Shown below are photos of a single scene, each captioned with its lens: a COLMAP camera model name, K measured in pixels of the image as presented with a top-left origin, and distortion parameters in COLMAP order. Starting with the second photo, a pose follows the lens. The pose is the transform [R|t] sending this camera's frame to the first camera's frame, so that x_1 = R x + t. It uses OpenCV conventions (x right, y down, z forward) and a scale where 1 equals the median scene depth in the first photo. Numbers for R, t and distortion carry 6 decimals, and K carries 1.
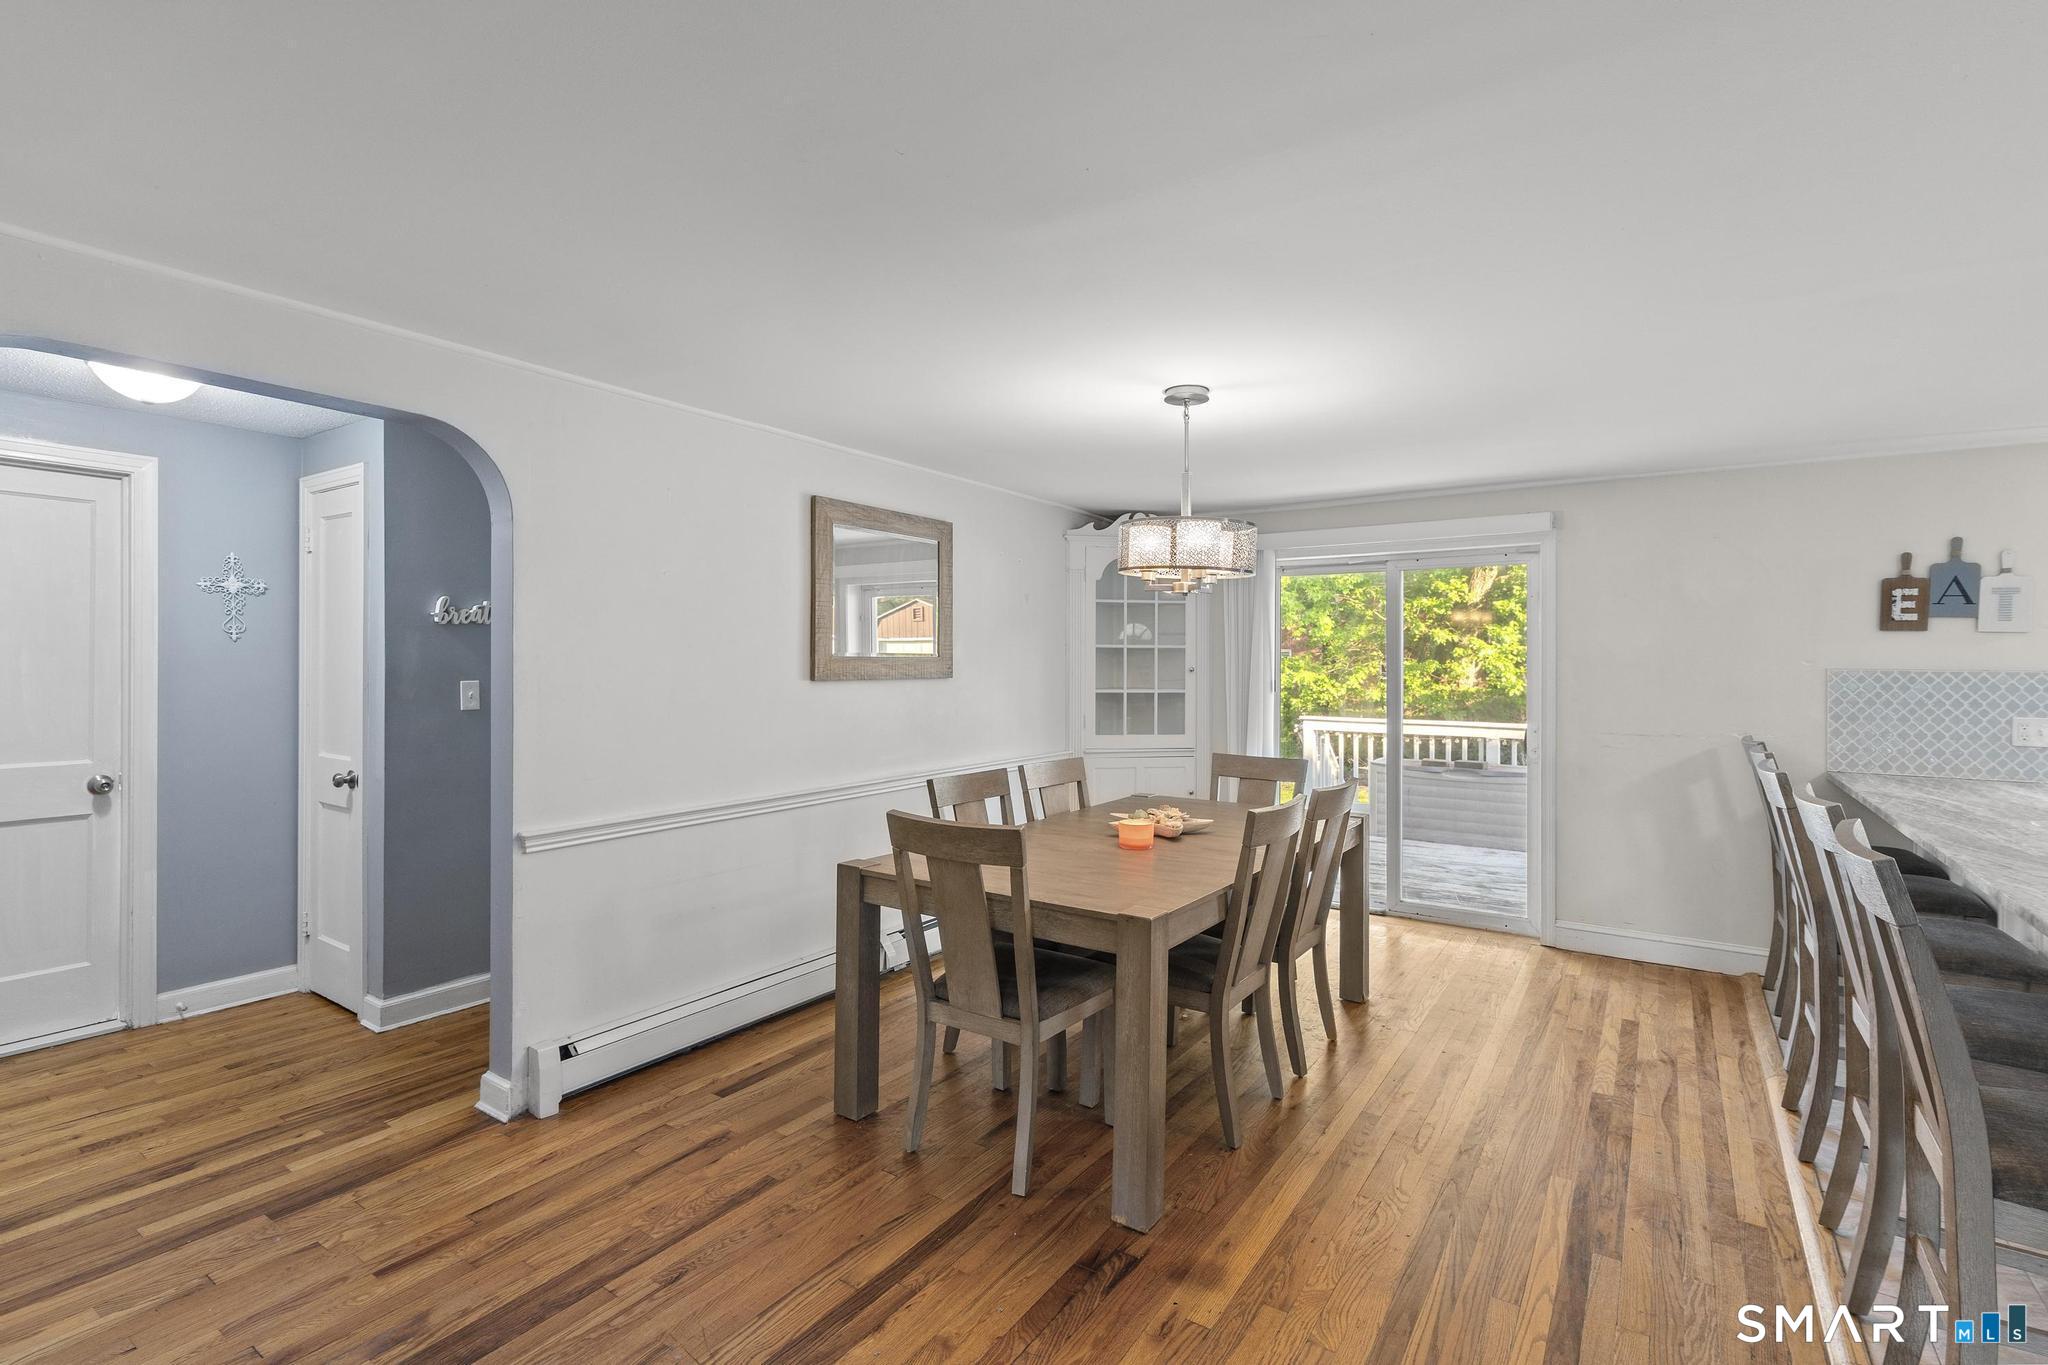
lens RADIAL K [[957.0, 0, 1019.2], [0, 957.0, 662.9], [0, 0, 1]] dist [0.002254, 0.000391]
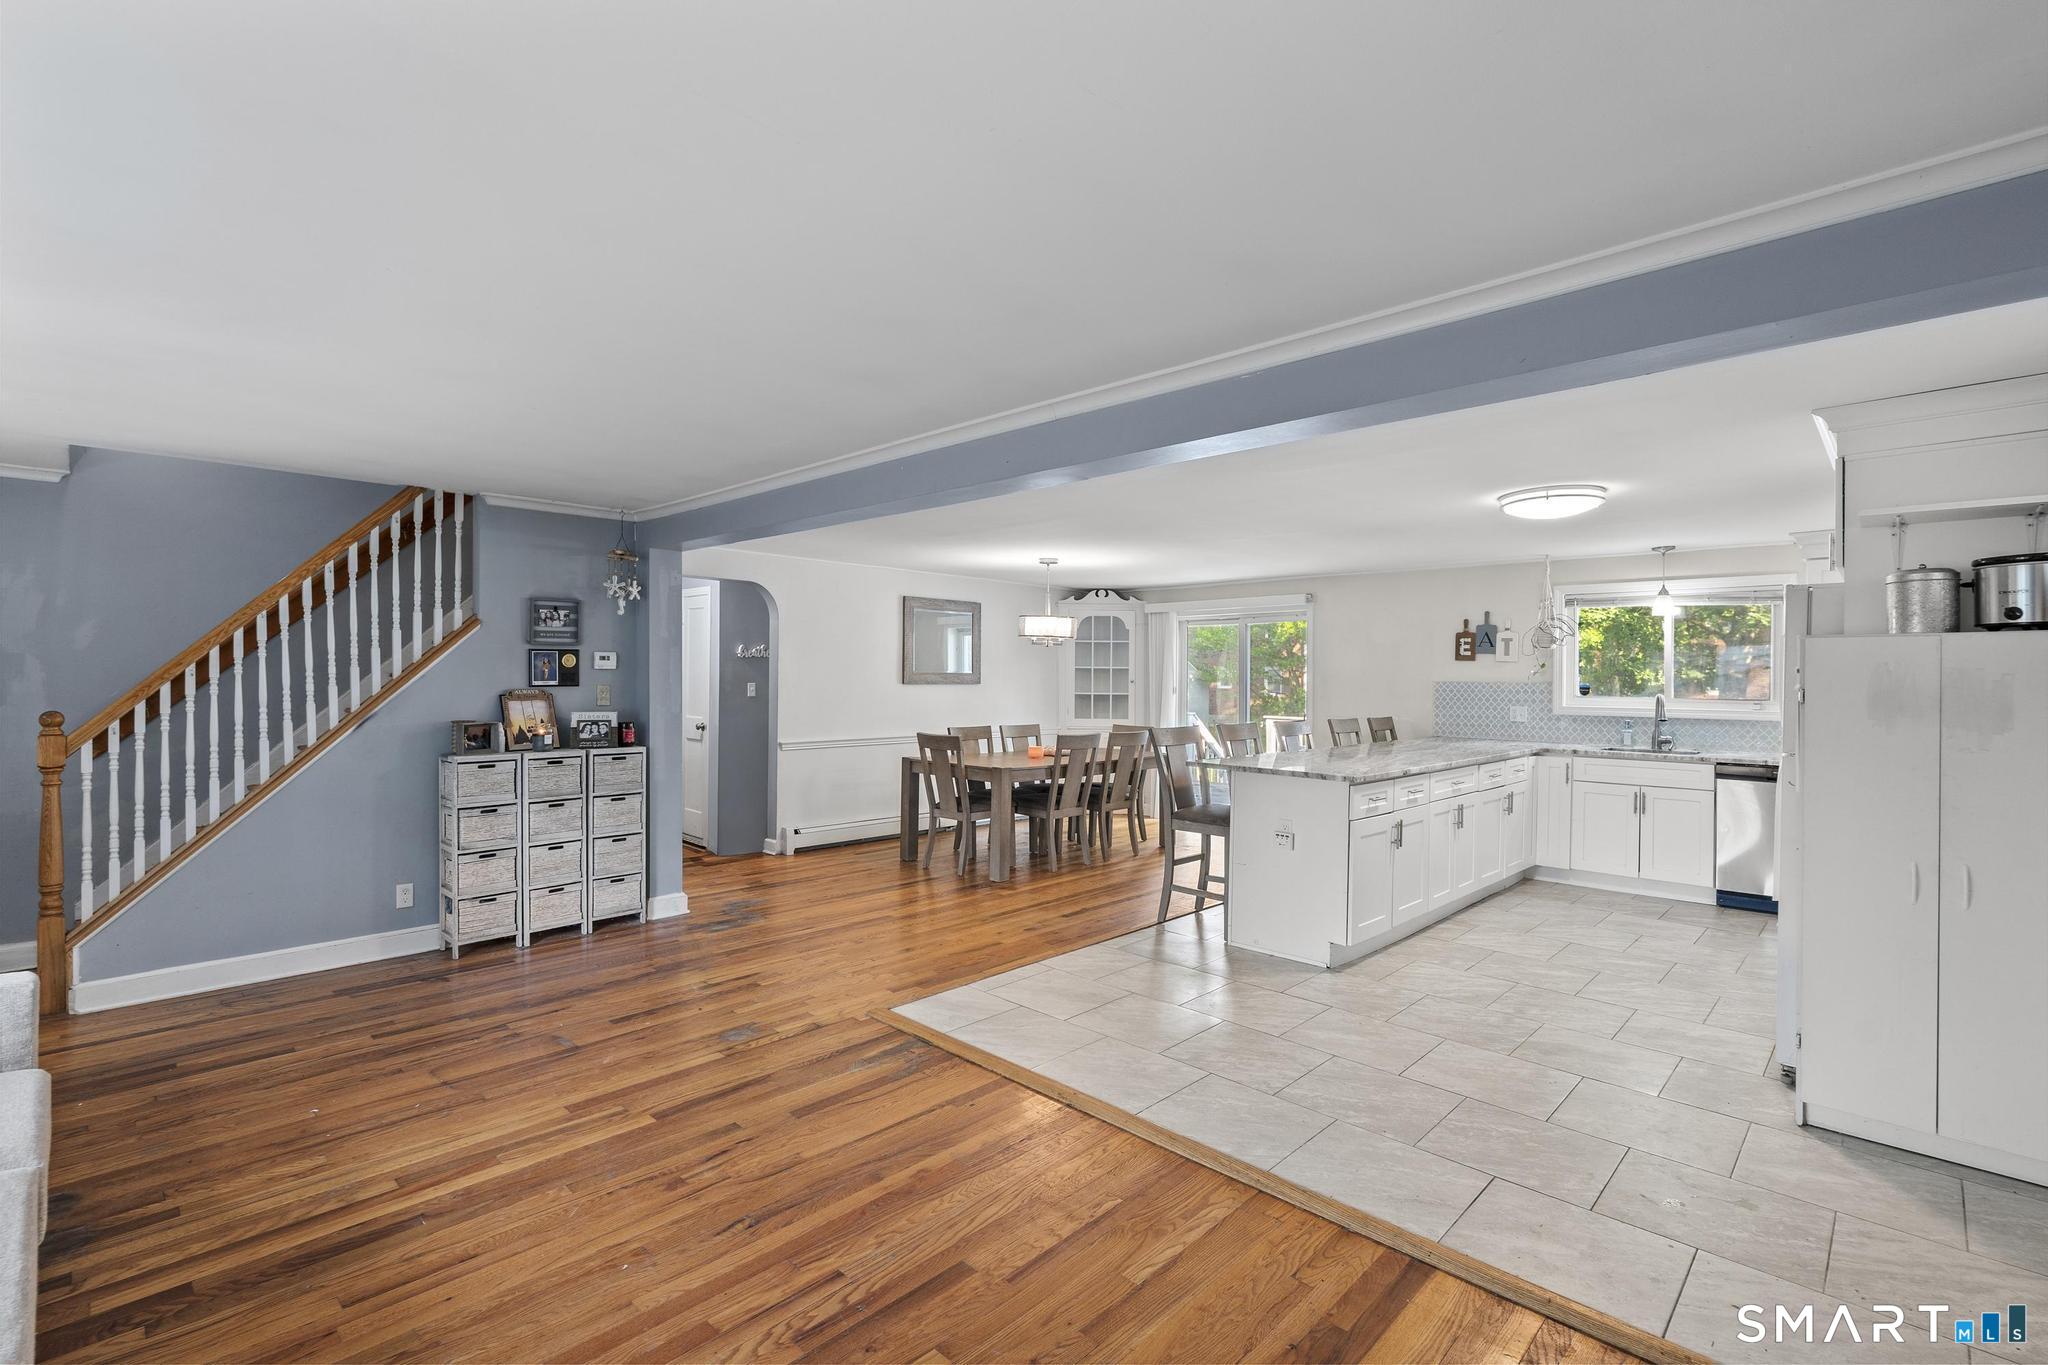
lens RADIAL K [[924.3, 0, 1016.9], [0, 924.3, 674.3], [0, 0, 1]] dist [-0.002089, 0.000161]
pose [[0.985139, 0.003255, -0.171726, 0.393567], [-0.004240, 0.999977, -0.005370, 0.007179], [0.171704, 0.006018, 0.985130, -0.995783]]
